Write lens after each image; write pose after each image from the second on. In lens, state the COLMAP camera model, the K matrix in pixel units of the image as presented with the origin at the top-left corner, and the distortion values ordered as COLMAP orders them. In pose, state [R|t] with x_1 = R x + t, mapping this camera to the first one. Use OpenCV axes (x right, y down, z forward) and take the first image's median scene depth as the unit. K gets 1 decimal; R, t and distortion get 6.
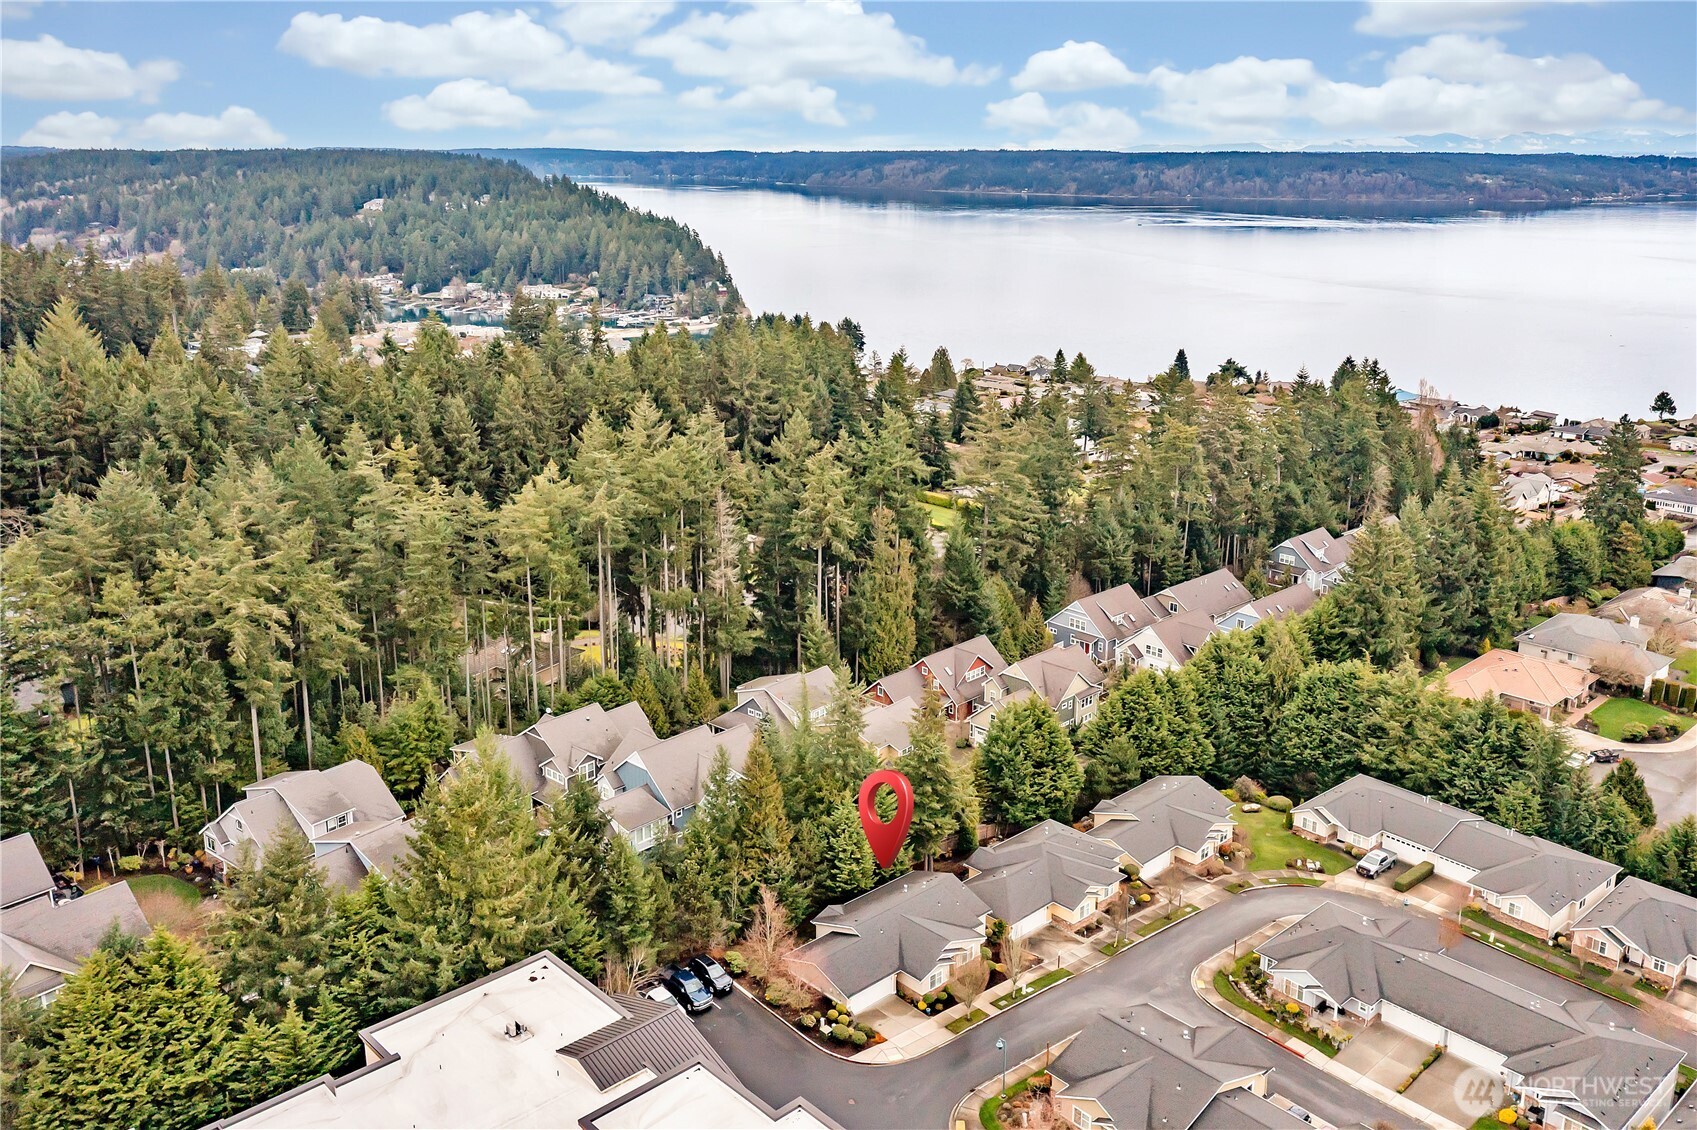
lens RADIAL K [[1438.2, 0, 856.5], [0, 1438.2, 486.3], [0, 0, 1]] dist [0.010507, 0.000847]
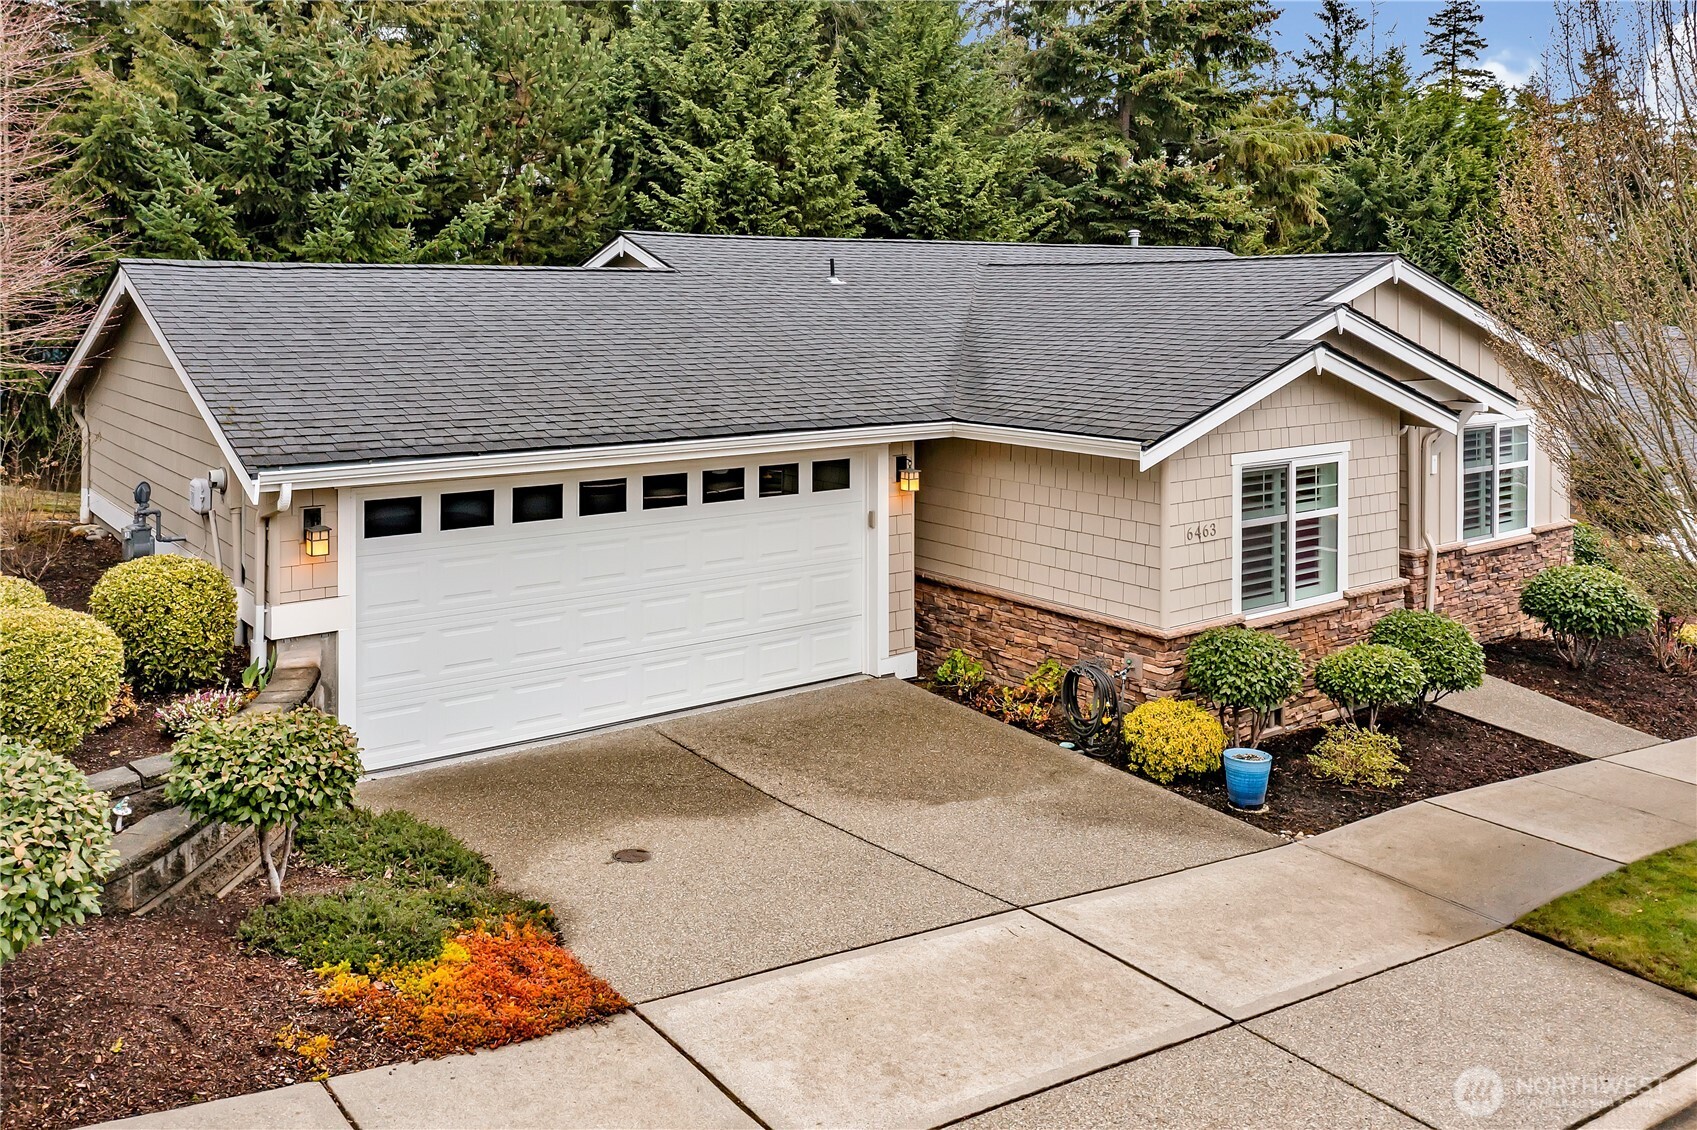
lens RADIAL K [[1383.4, 0, 848.5], [0, 1383.4, 565.0], [0, 0, 1]] dist [0.007532, 0.004694]
pose [[0.993275, 0.019312, -0.114157, 0.031444], [-0.023577, 0.999069, -0.036130, 0.318408], [0.113353, 0.038578, 0.992806, 0.818969]]
